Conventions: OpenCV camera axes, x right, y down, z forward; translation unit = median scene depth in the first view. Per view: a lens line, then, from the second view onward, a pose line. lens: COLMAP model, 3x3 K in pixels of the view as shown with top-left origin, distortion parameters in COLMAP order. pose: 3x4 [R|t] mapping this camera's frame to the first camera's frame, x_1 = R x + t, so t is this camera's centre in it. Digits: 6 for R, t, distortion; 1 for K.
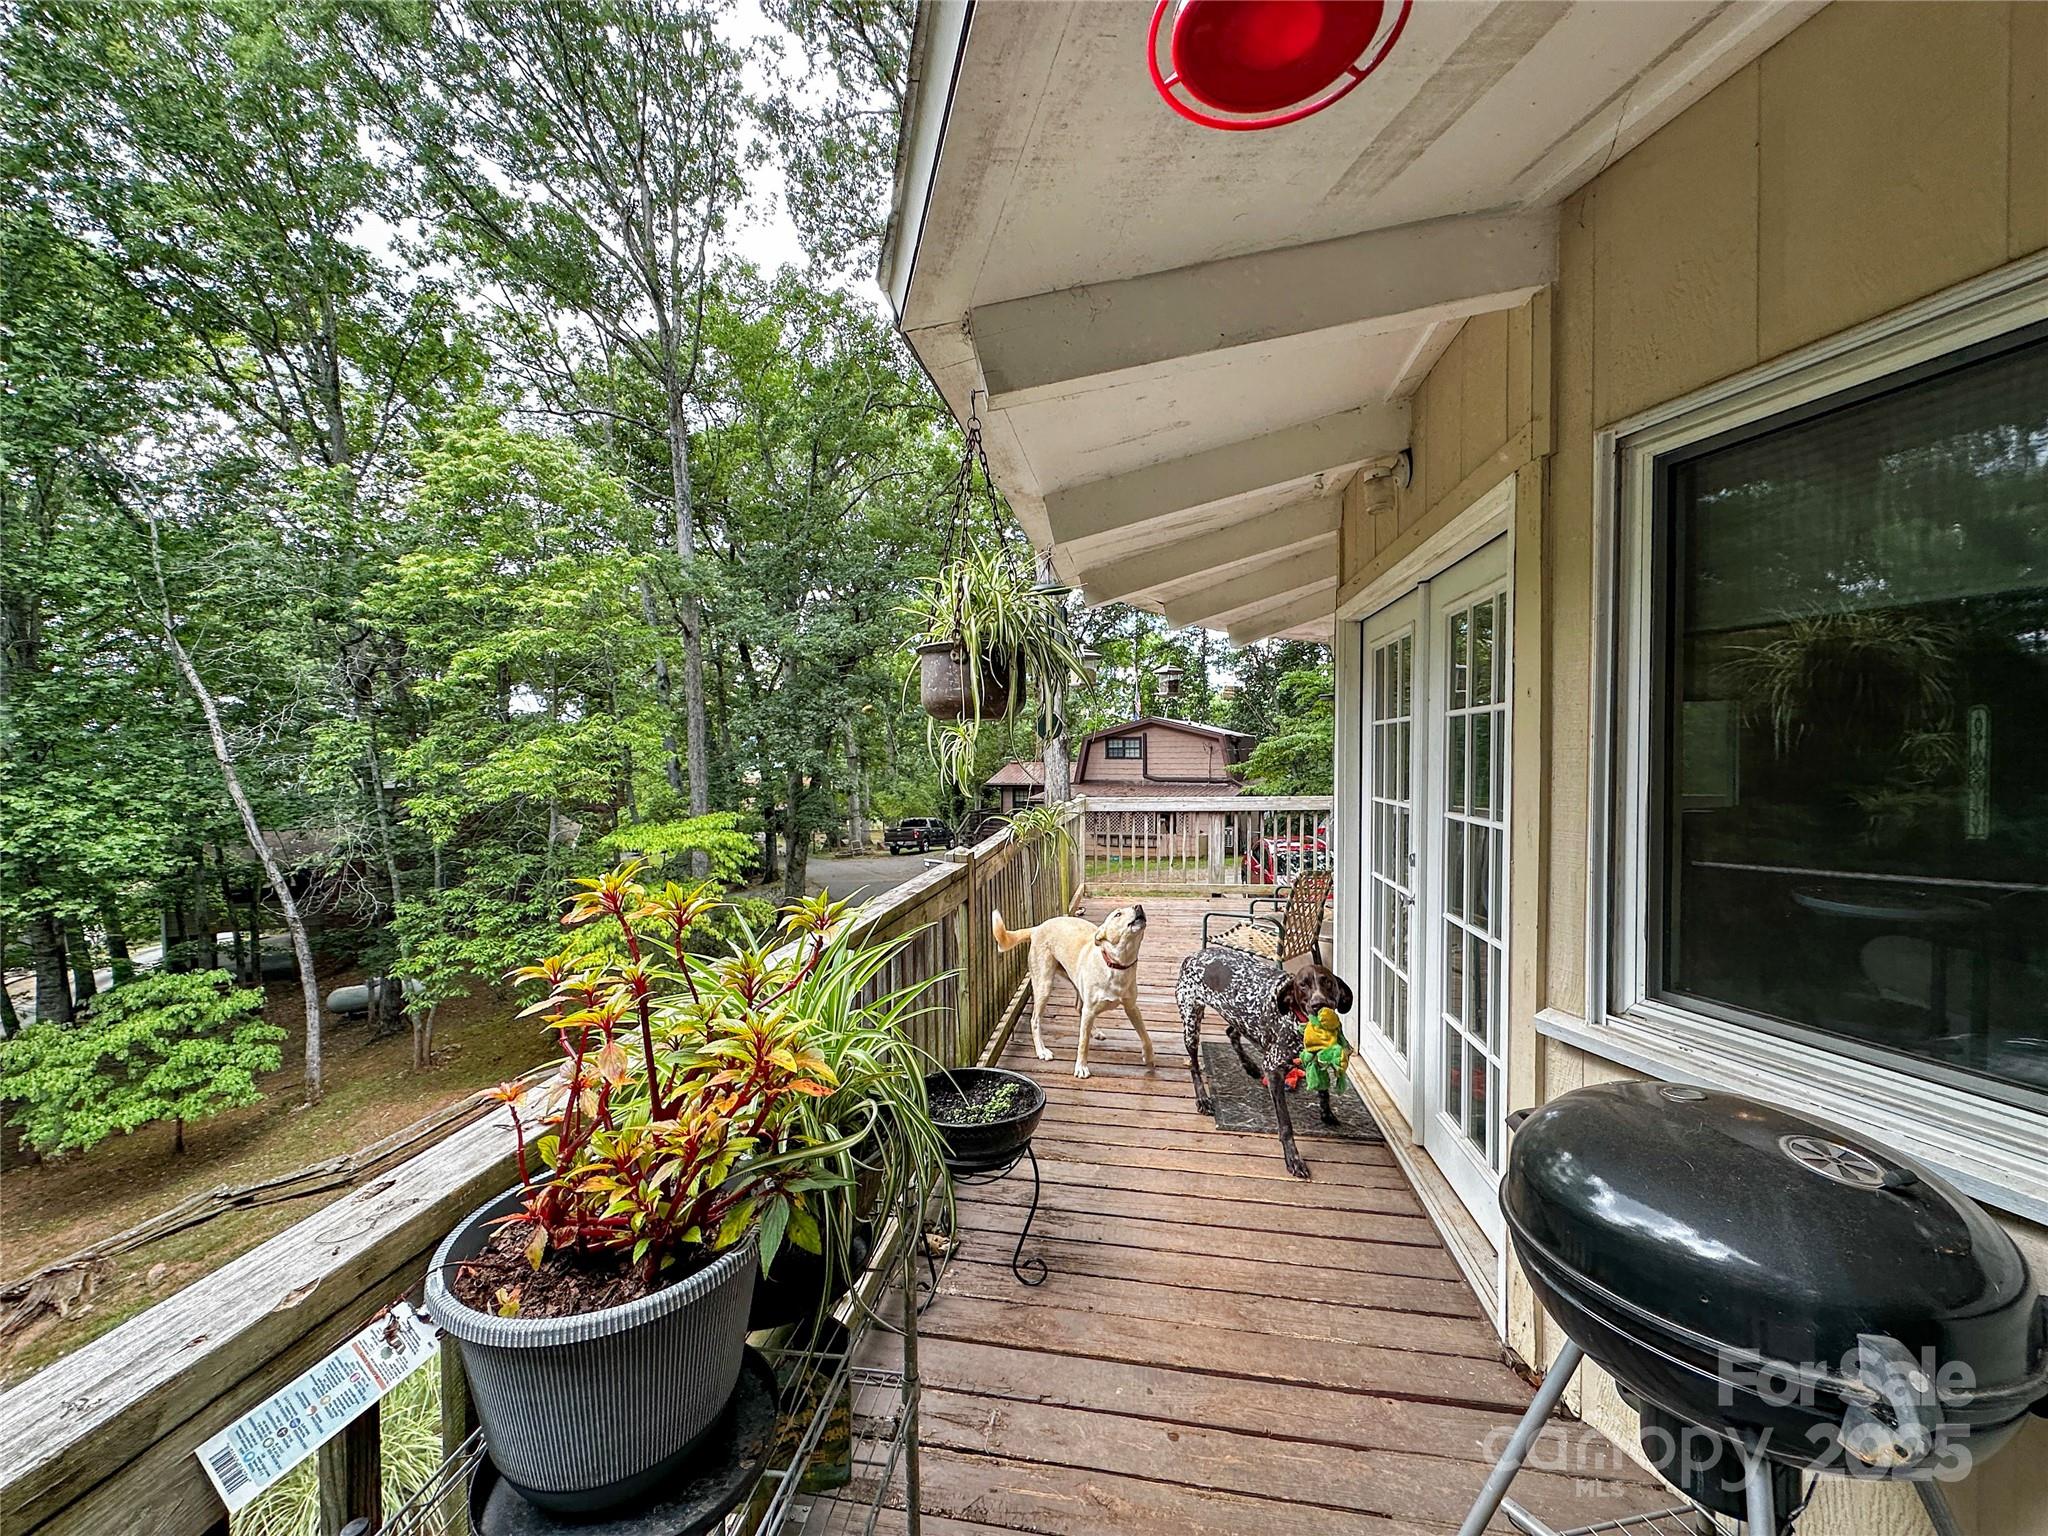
lens RADIAL K [[816.4, 0, 1023.3], [0, 816.4, 769.6], [0, 0, 1]] dist [0.000204, -0.000031]
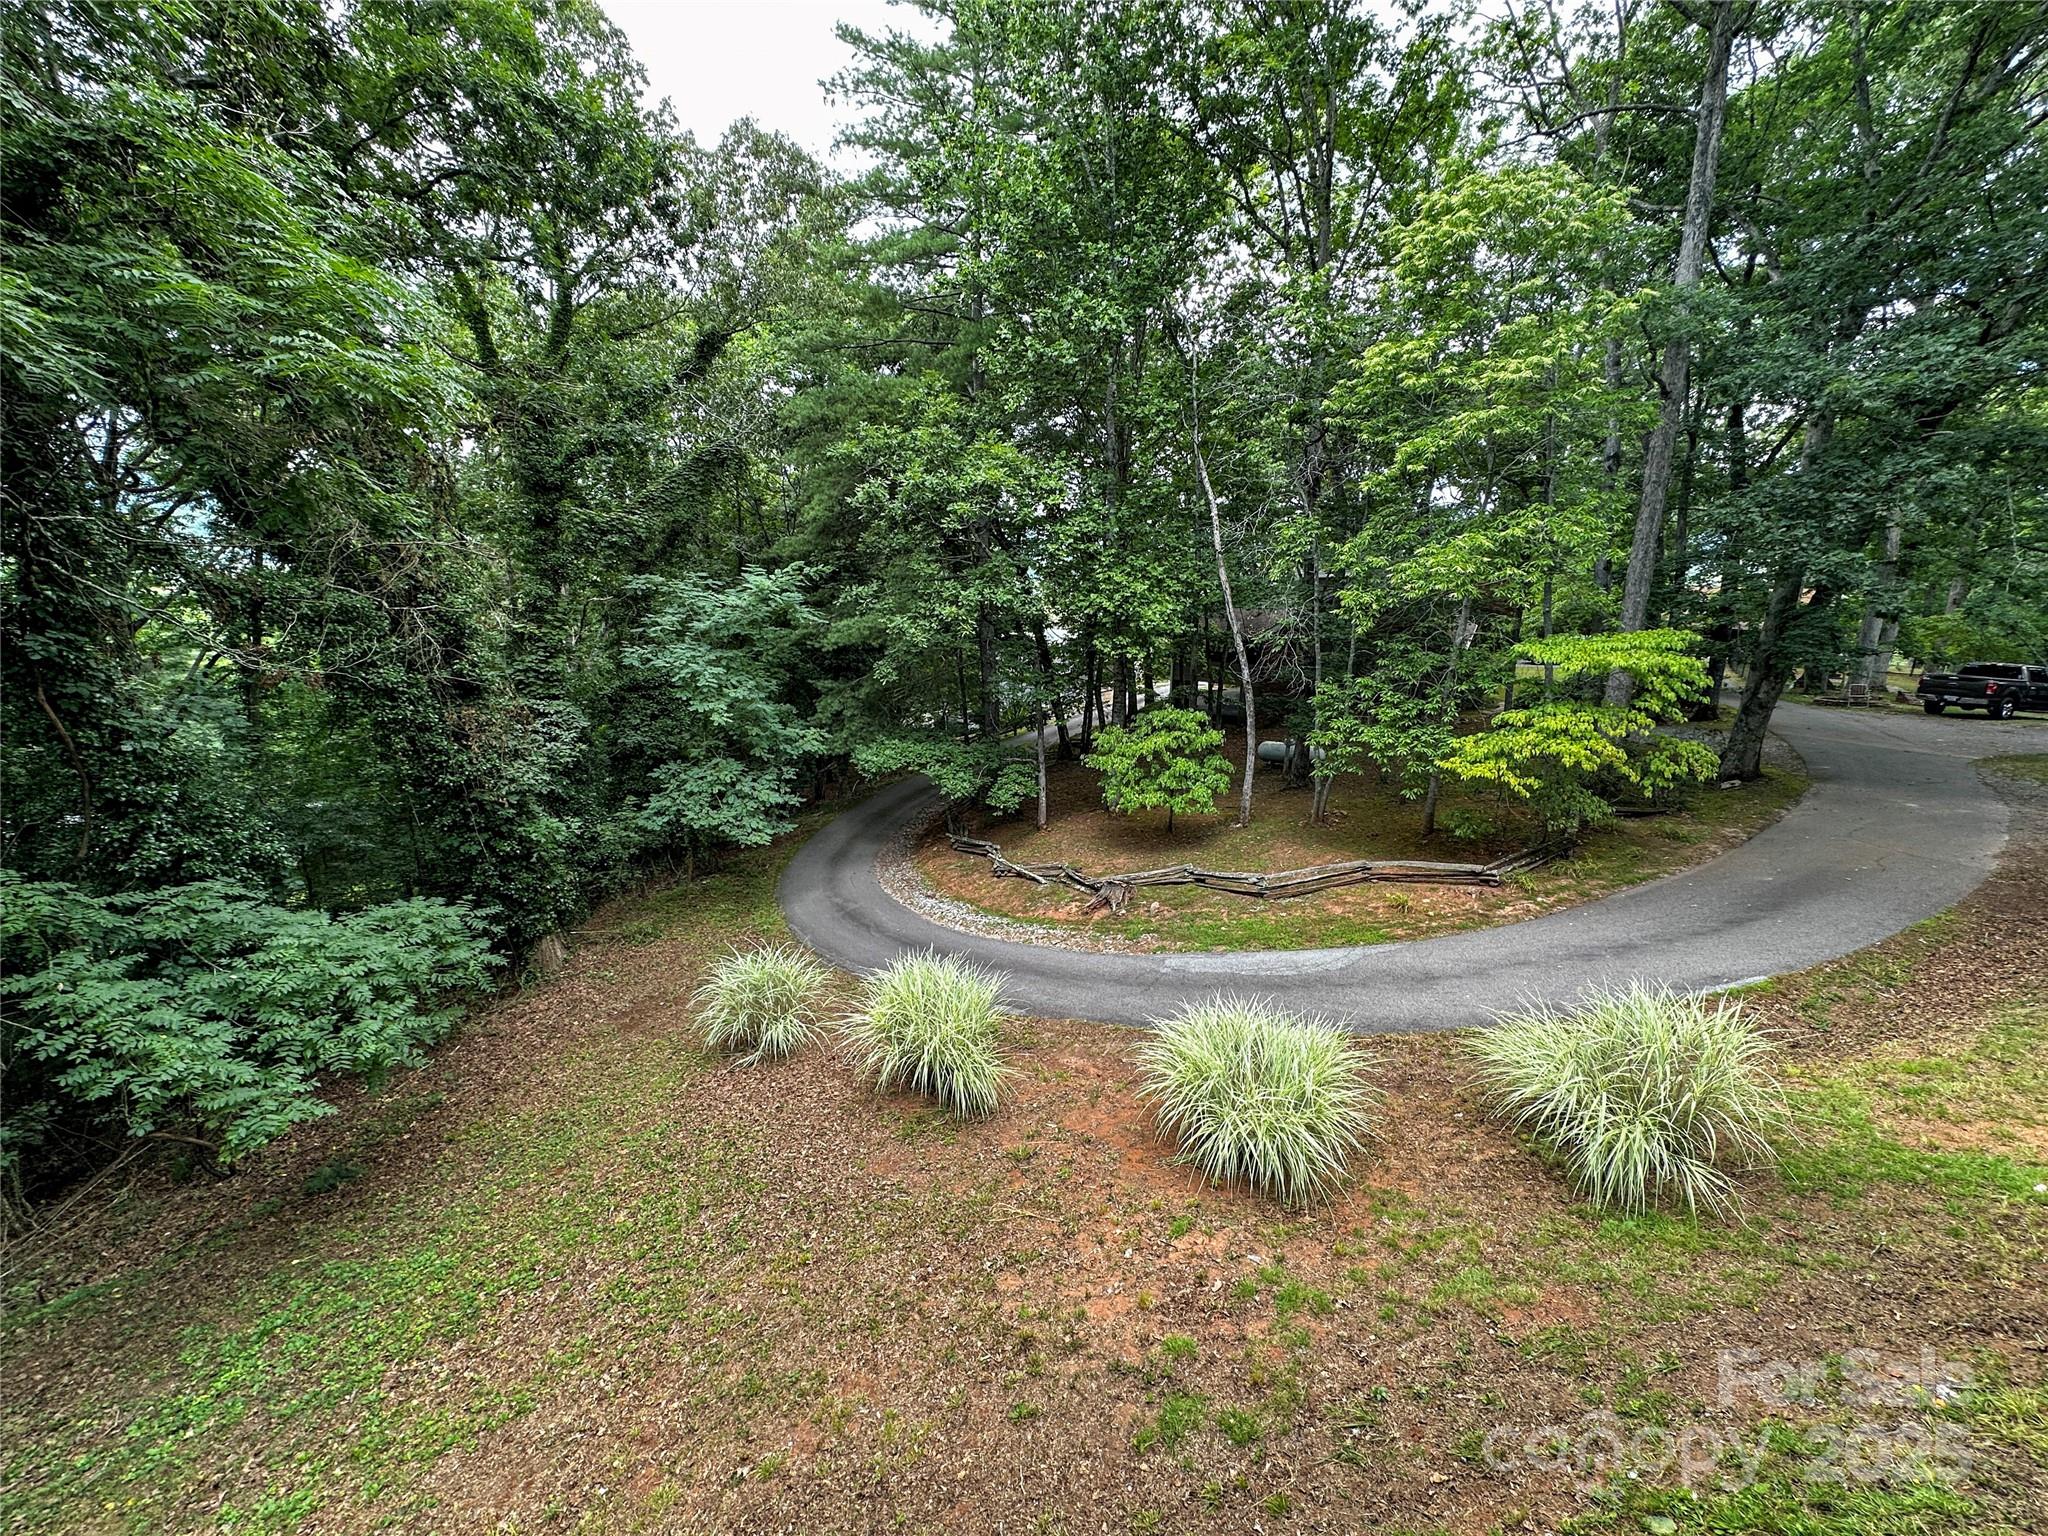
lens RADIAL K [[816.4, 0, 1023.3], [0, 816.4, 769.6], [0, 0, 1]] dist [0.000204, -0.000031]
pose [[0.546733, 0.235675, -0.803455, -0.040036], [-0.034347, 0.965076, 0.259710, -0.001105], [0.836602, -0.114396, 0.535734, 0.022678]]
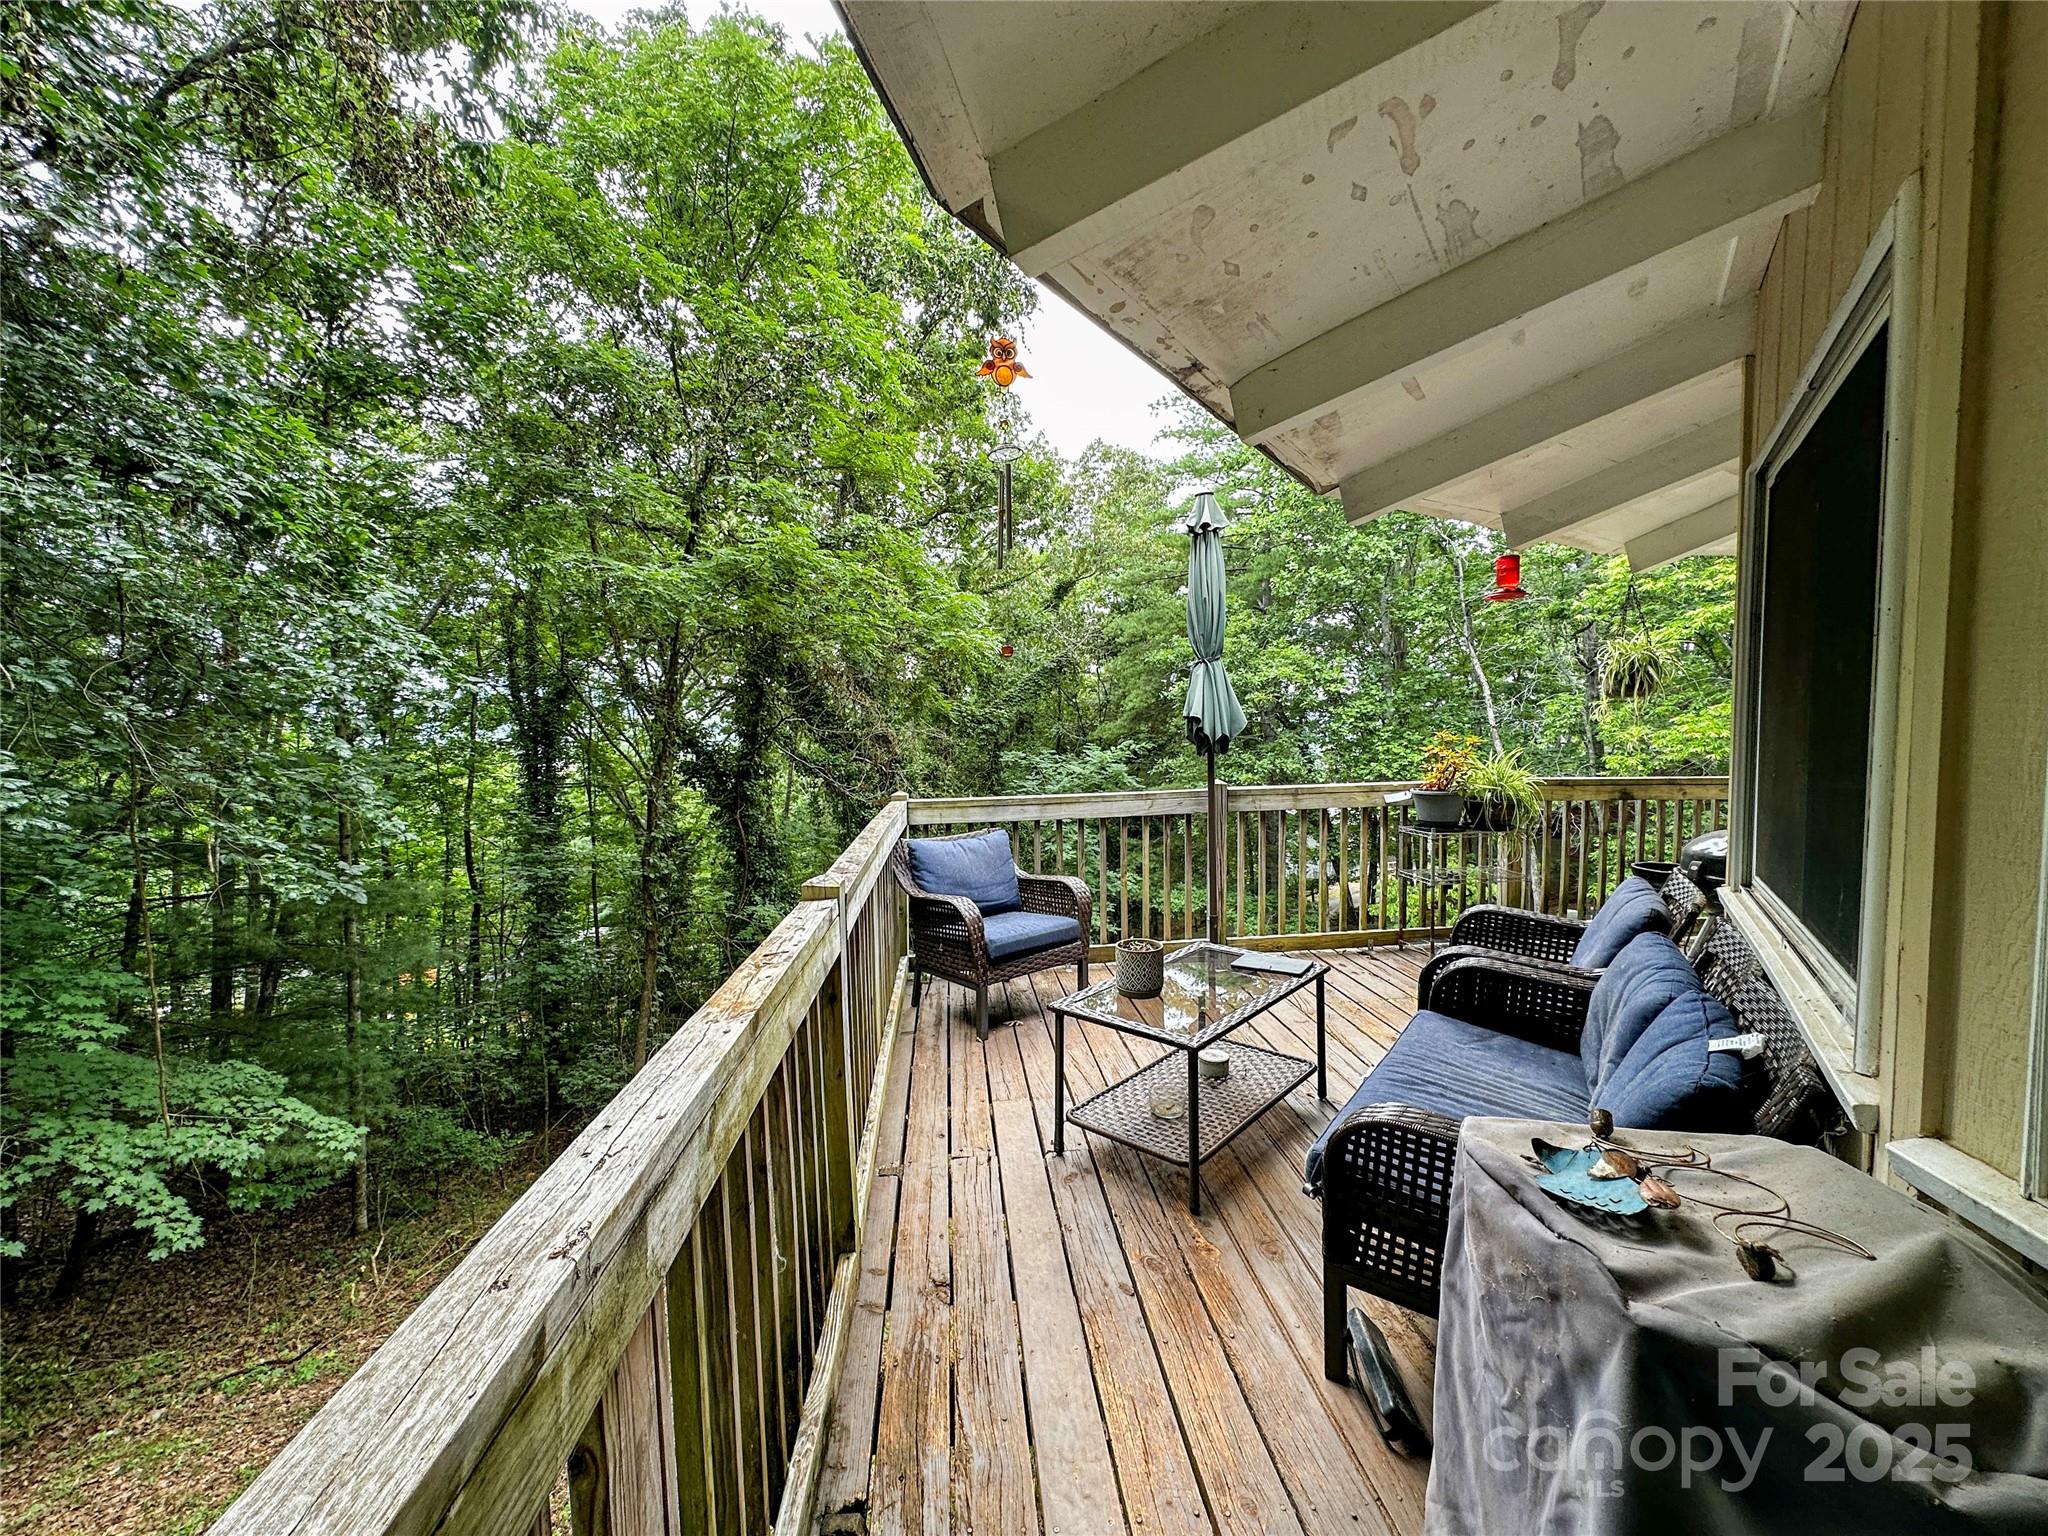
lens RADIAL K [[818.5, 0, 1024.0], [0, 818.5, 768.0], [0, 0, 1]] dist [-0.000454, -0.000057]
pose [[0.251121, 0.049134, -0.966708, 0.209928], [-0.013573, 0.998791, 0.047239, 0.007909], [0.967861, 0.001258, 0.251484, -0.159578]]
